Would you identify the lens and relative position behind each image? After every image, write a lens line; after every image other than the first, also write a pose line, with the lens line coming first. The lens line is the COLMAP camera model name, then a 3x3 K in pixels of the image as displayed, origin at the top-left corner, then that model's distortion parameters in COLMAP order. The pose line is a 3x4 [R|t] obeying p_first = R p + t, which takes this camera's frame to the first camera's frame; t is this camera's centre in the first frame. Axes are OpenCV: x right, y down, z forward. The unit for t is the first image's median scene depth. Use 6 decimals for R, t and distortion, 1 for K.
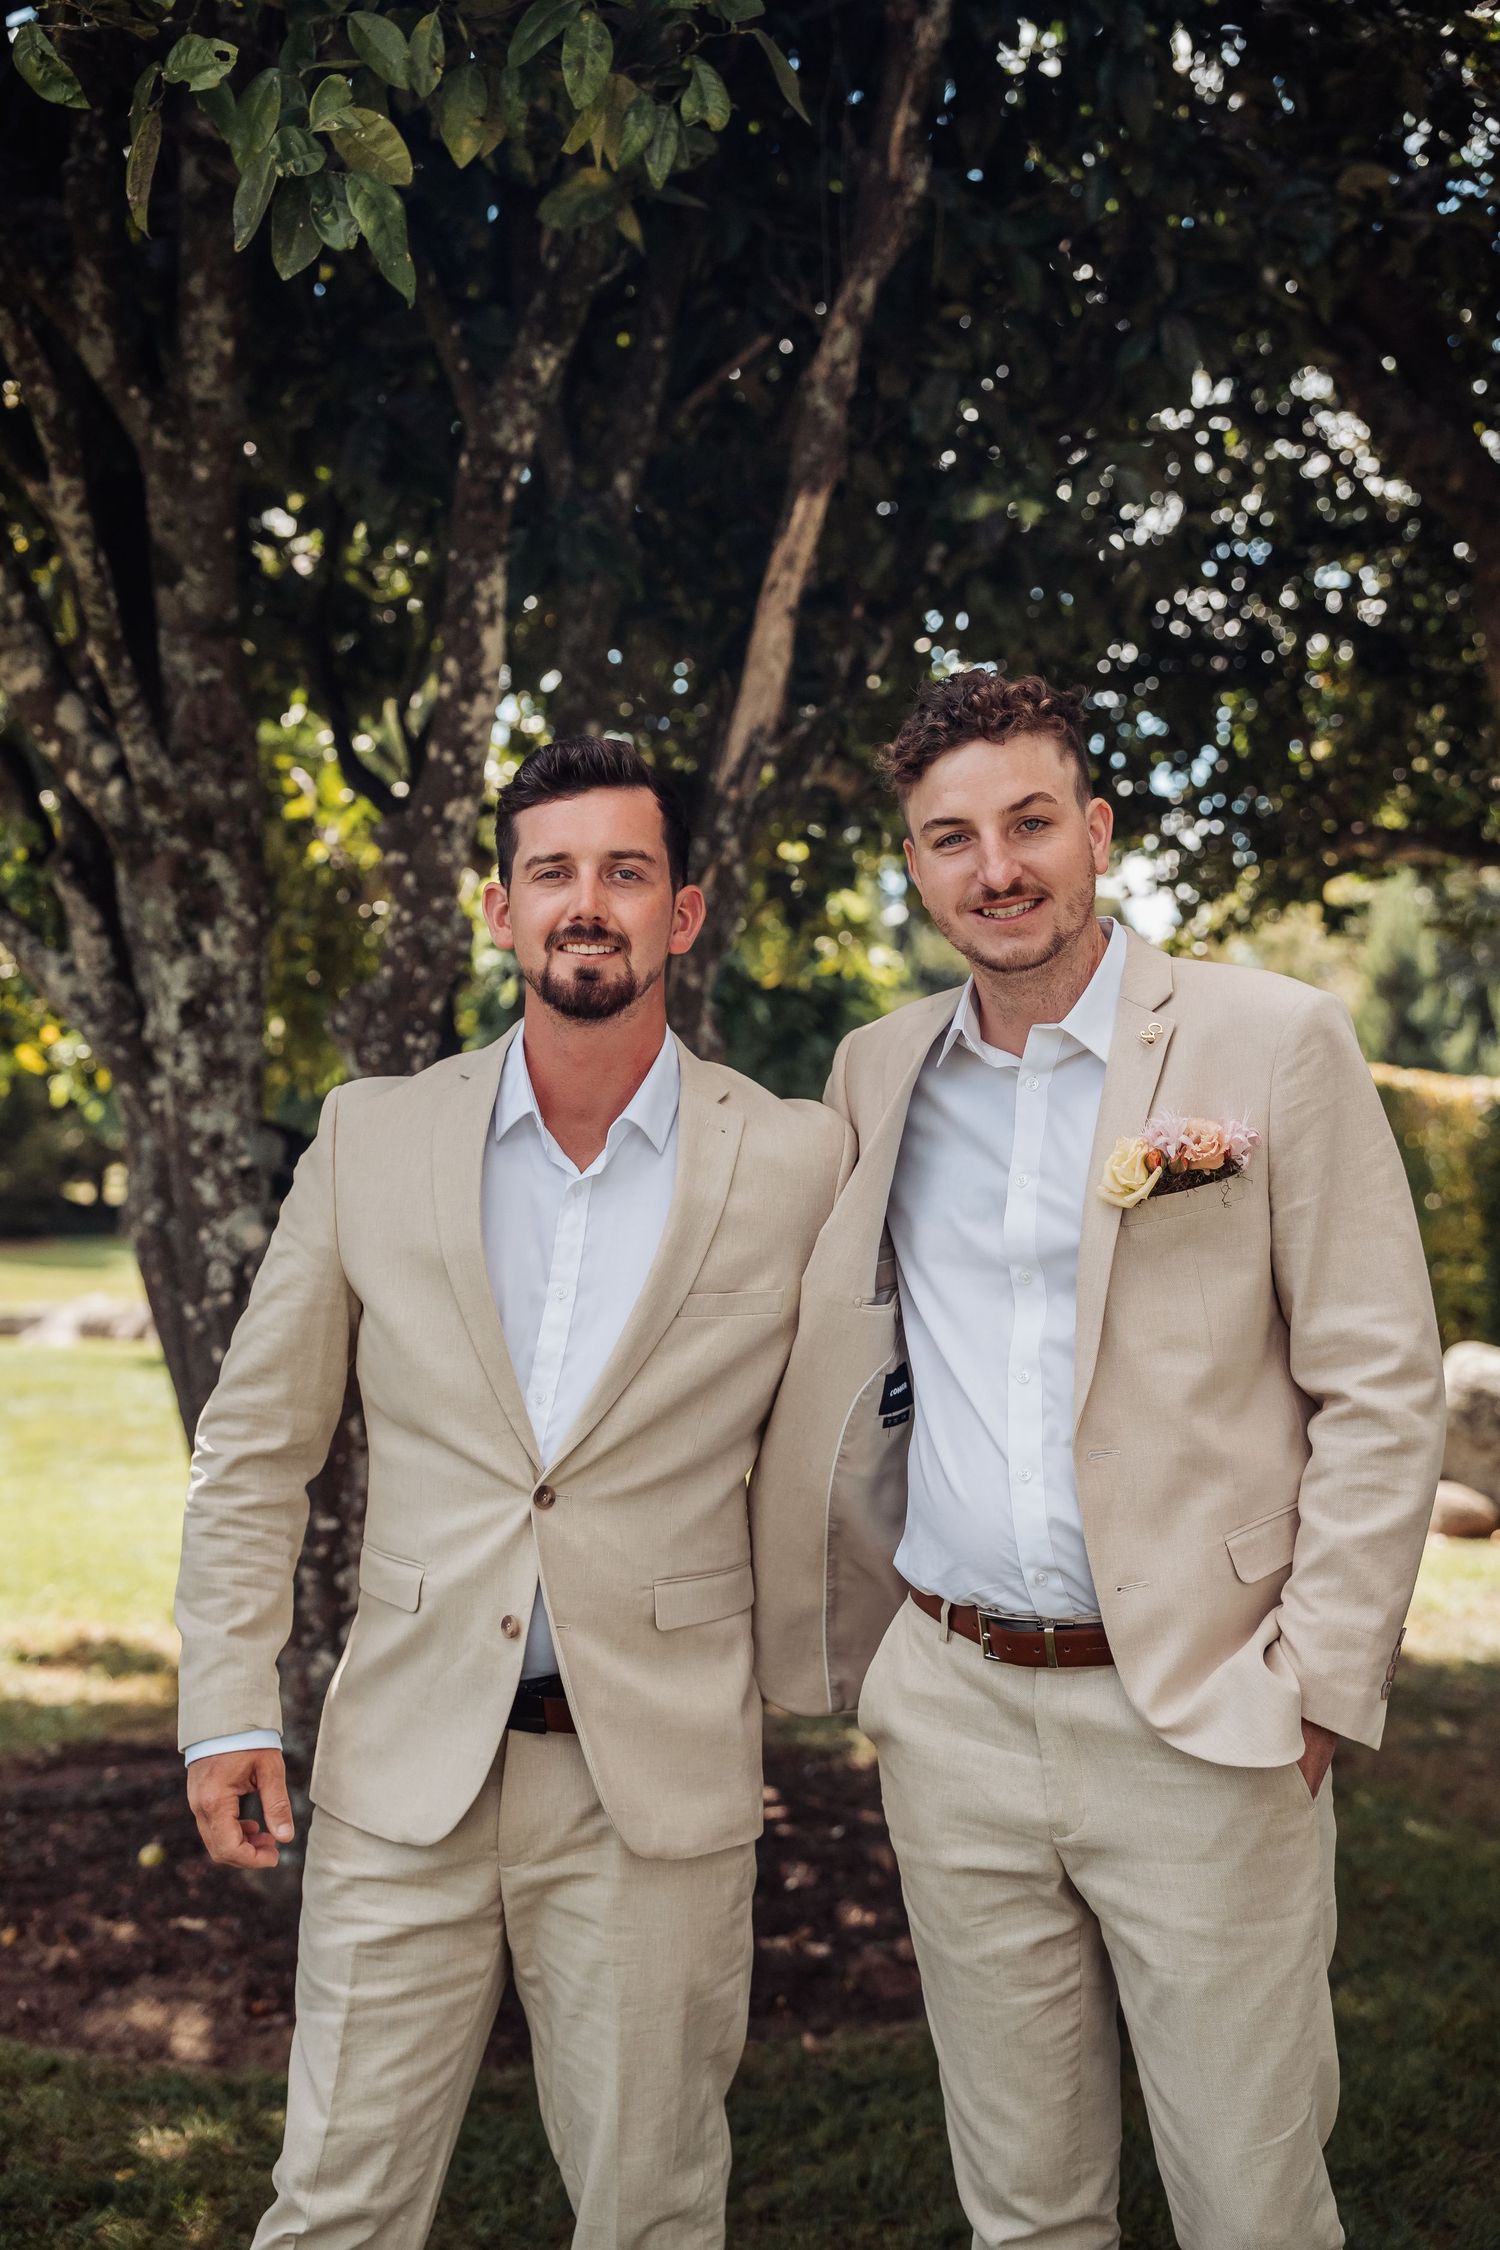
lens RADIAL K [[3095.3, 0, 754.6], [0, 3095.3, 1124.7], [0, 0, 1]] dist [0.149178, 0.000000]
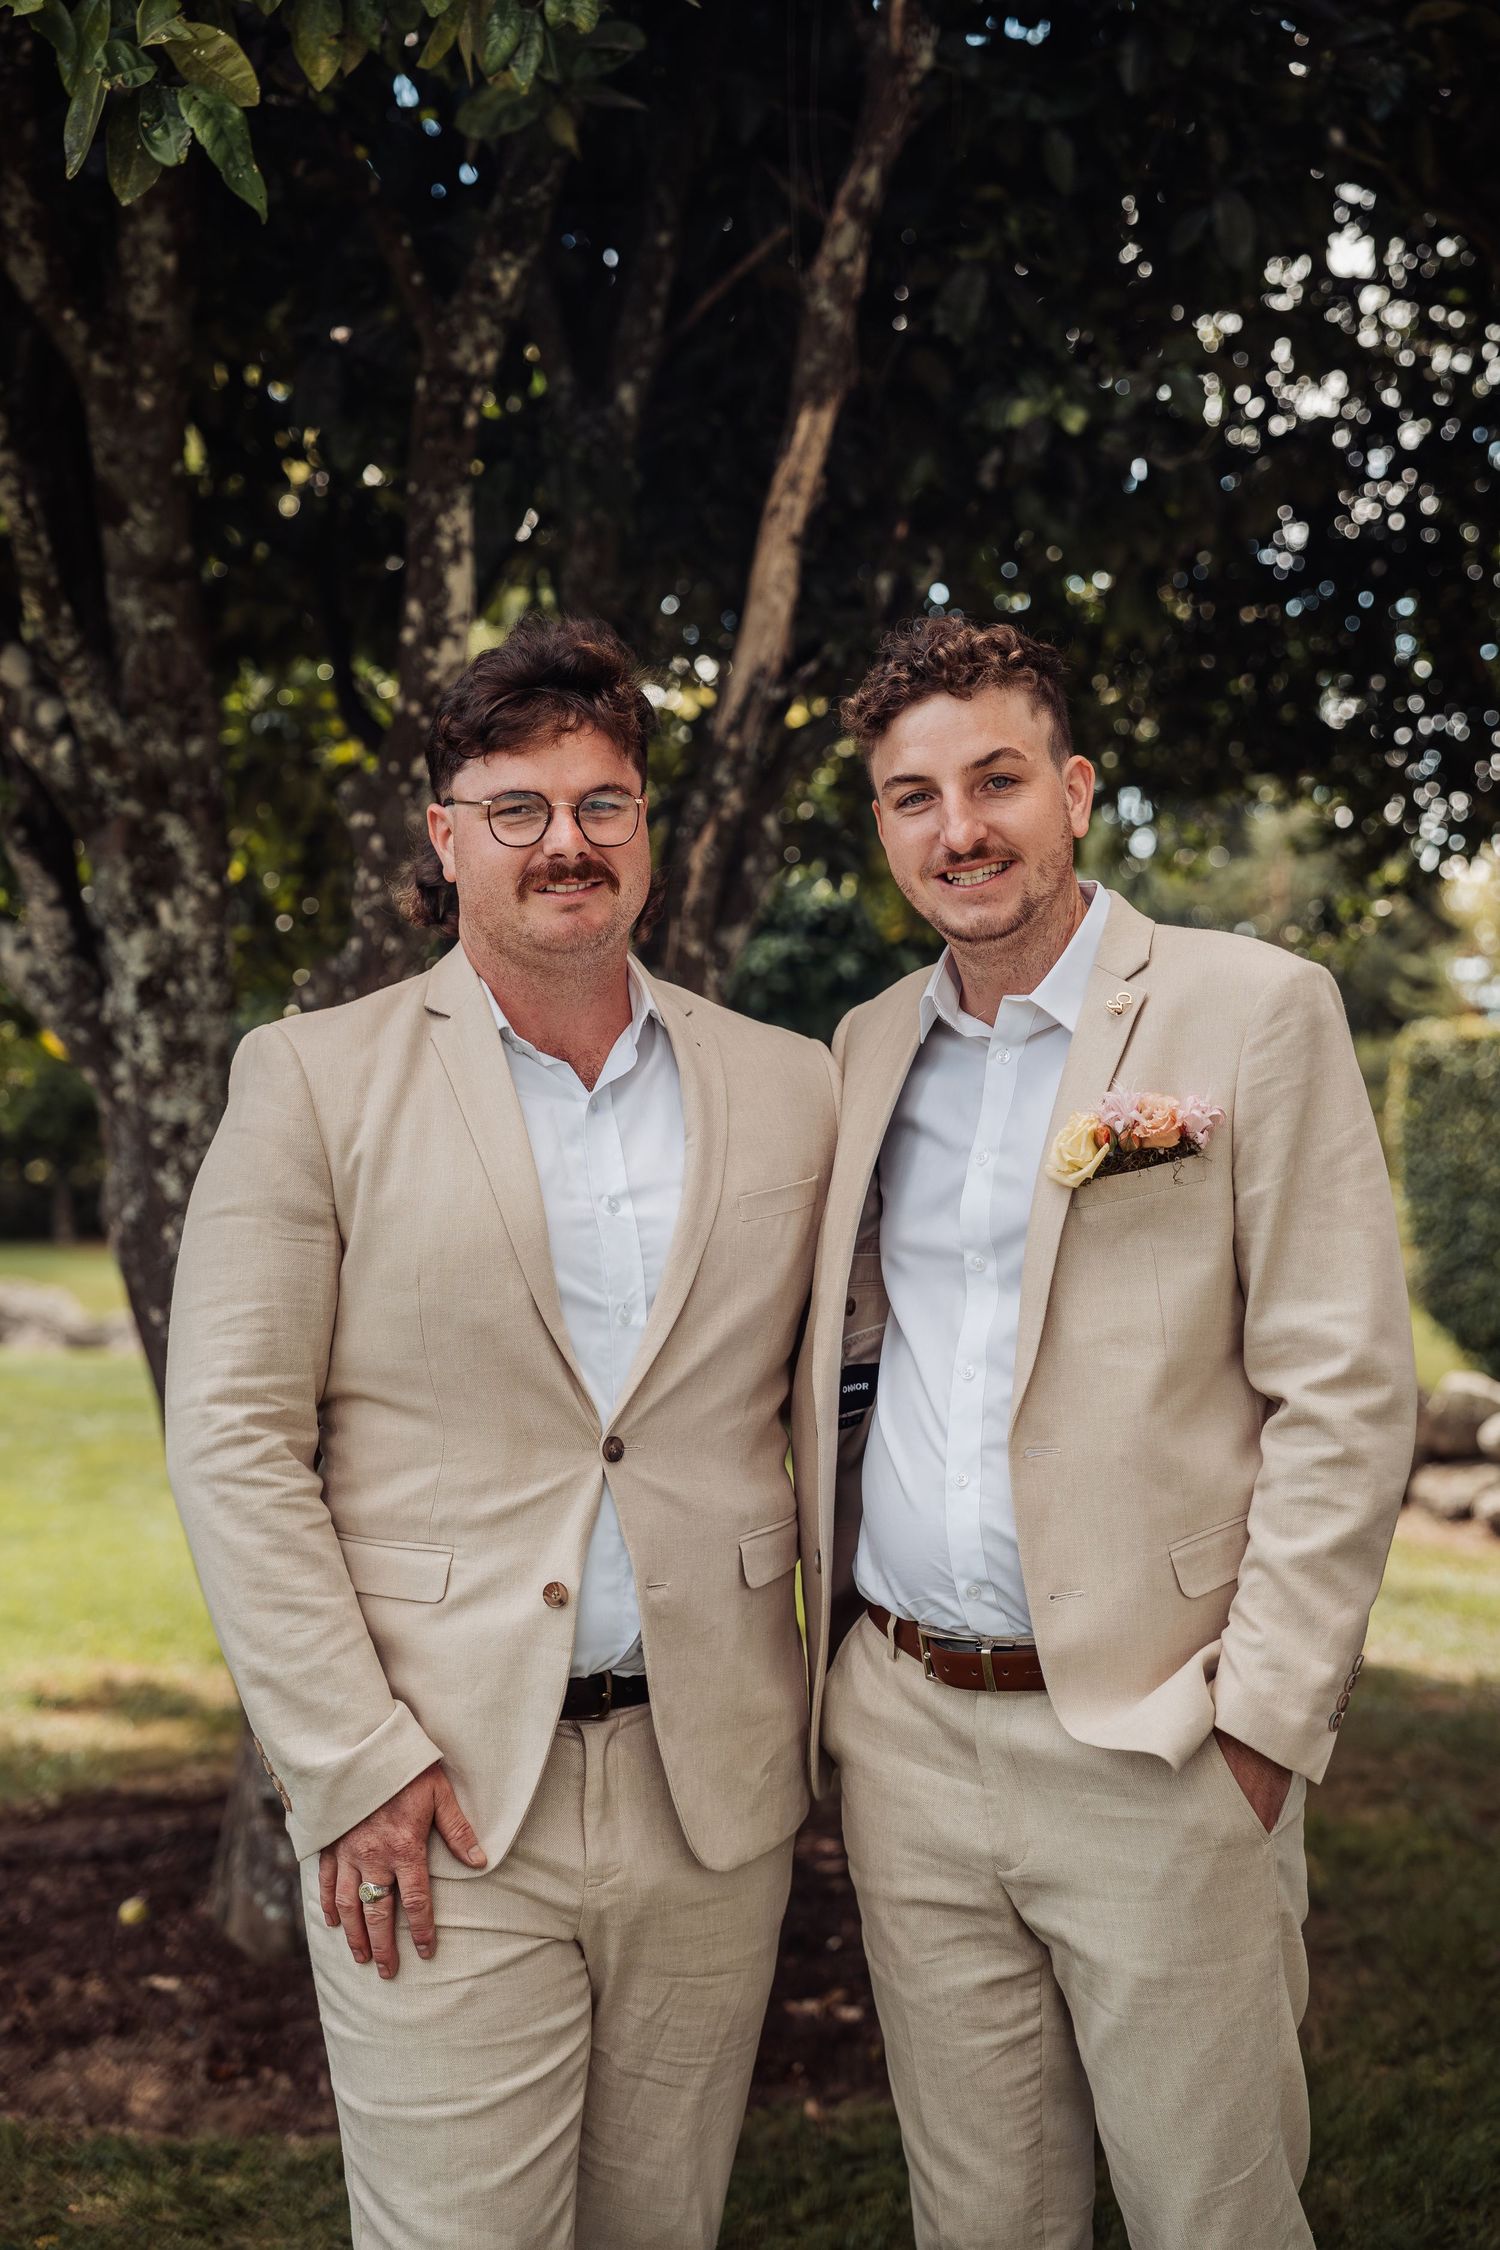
lens RADIAL K [[3602.4, 0, 756.8], [0, 3602.4, 1131.3], [0, 0, 1]] dist [0.220719, 0.000000]
pose [[0.997805, -0.012052, -0.065116, 0.068540], [0.012659, 0.999880, 0.008919, -0.001952], [0.065000, -0.009724, 0.997838, -0.057885]]
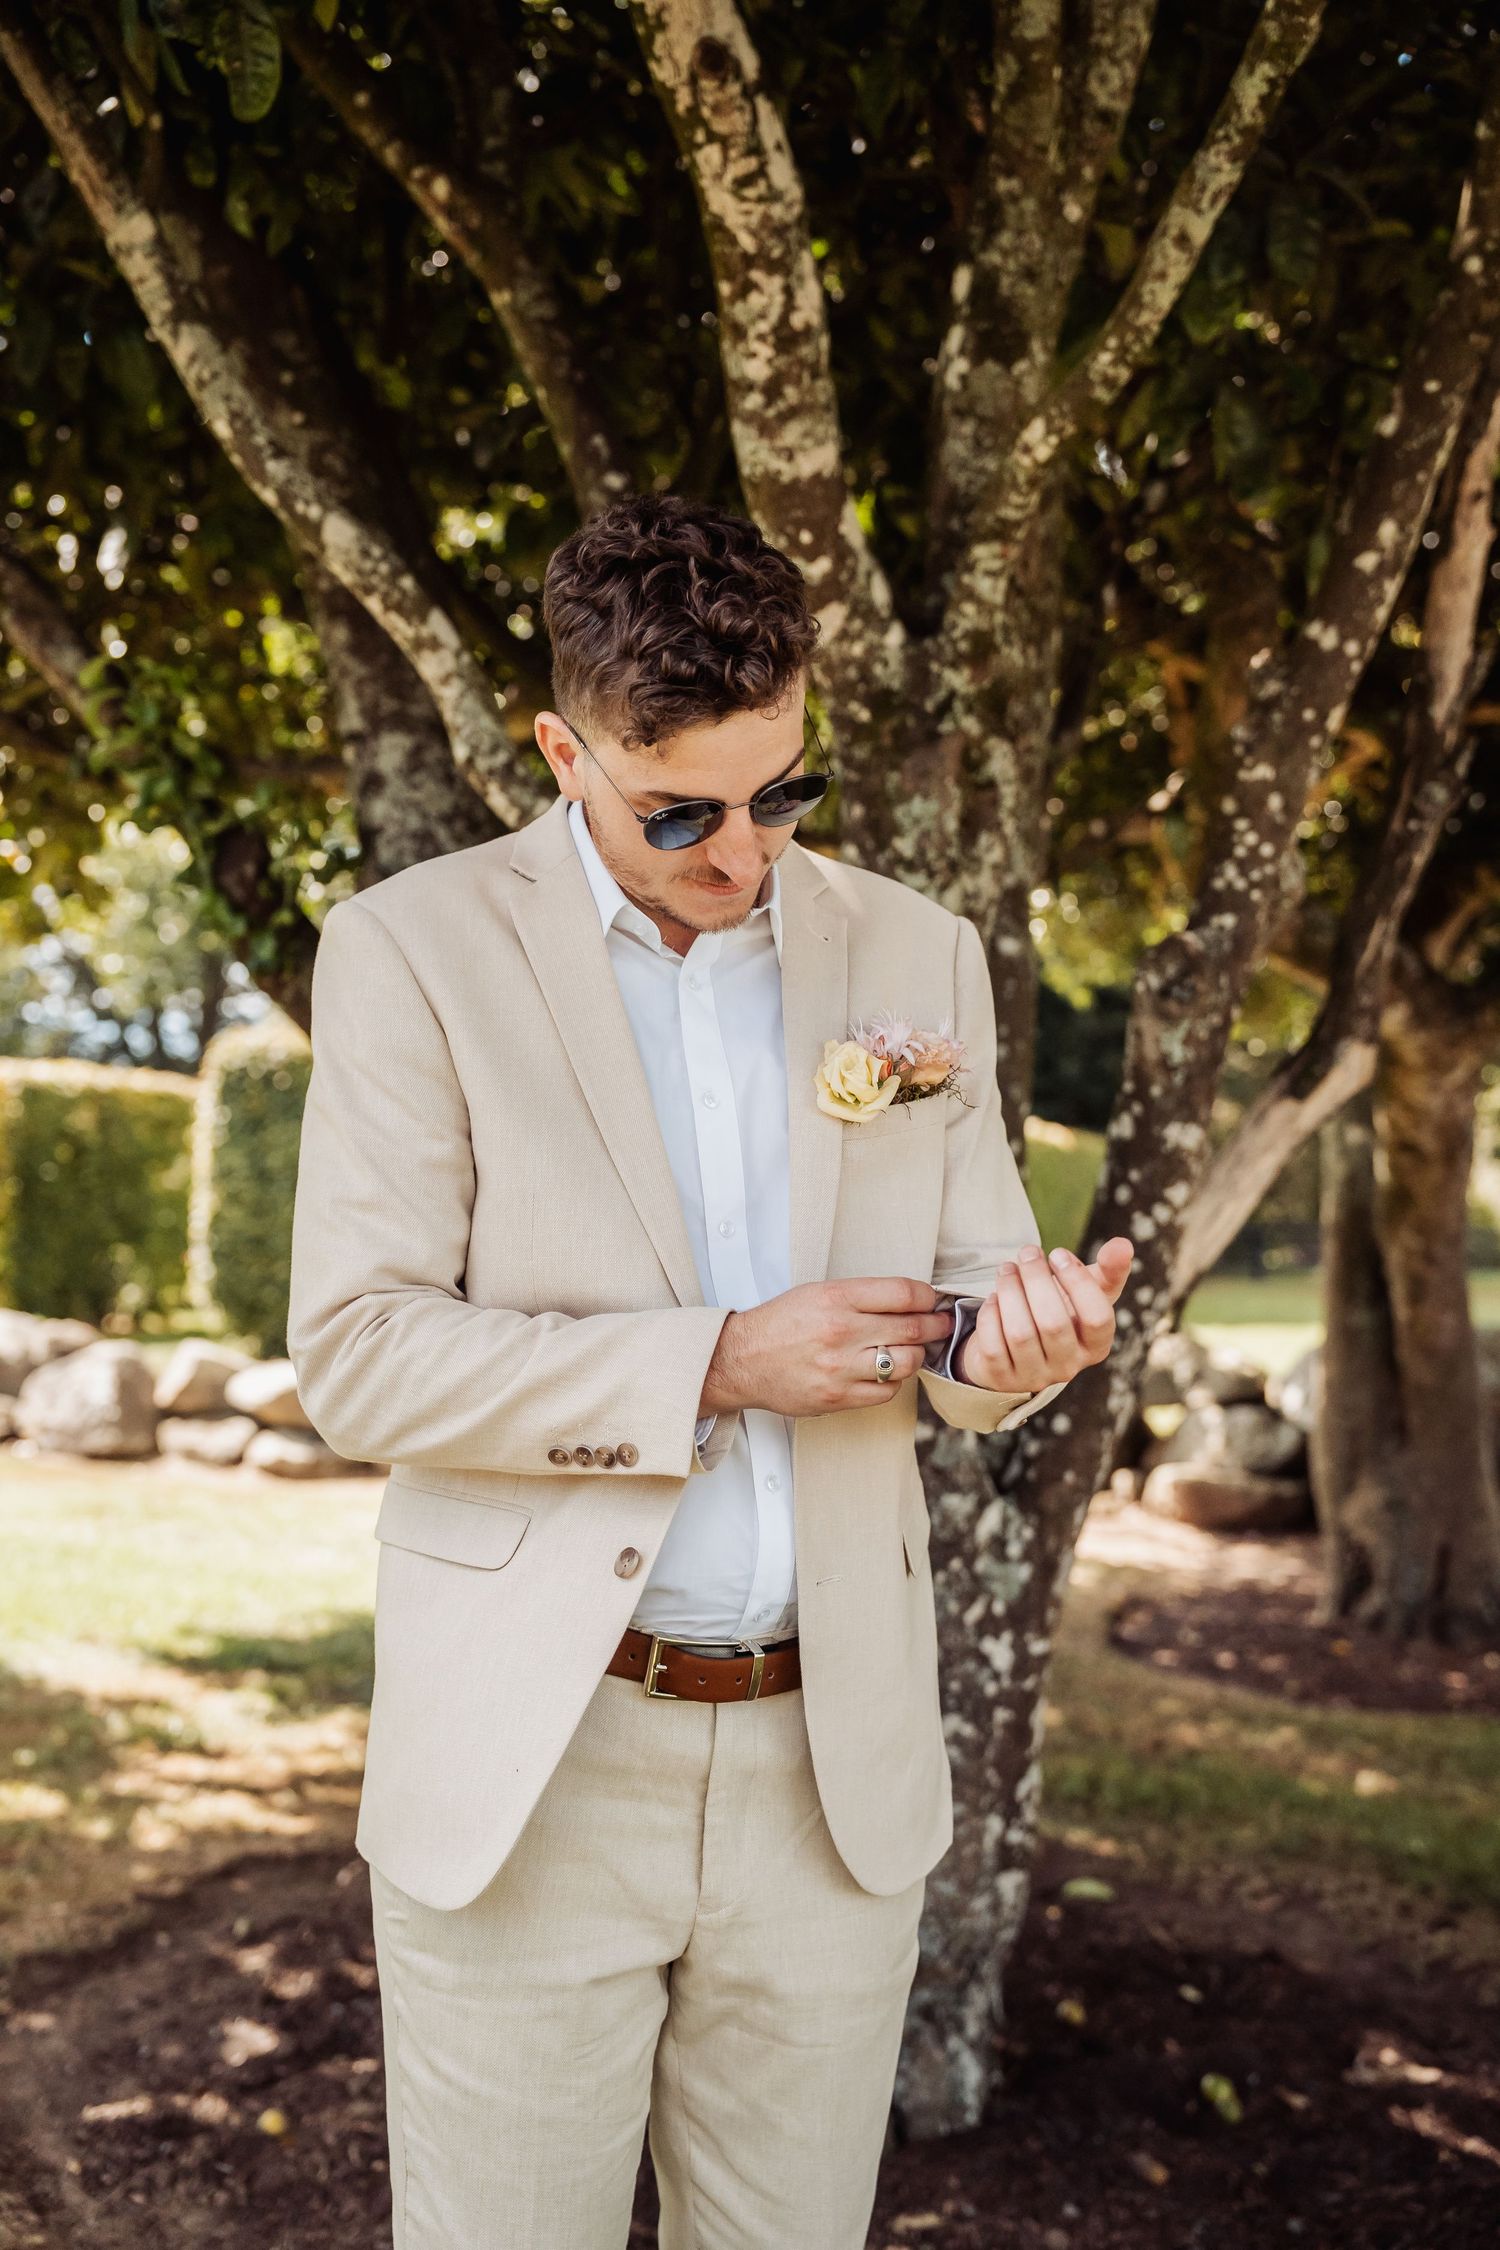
lens RADIAL K [[2554.2, 0, 736.6], [0, 2554.2, 1123.7], [0, 0, 1]] dist [0.094534, 0.000000]
pose [[0.793502, 0.017418, 0.608318, -0.595671], [-0.022056, 0.999757, 0.000144, 0.003172], [-0.608167, -0.013531, 0.793693, 0.570306]]
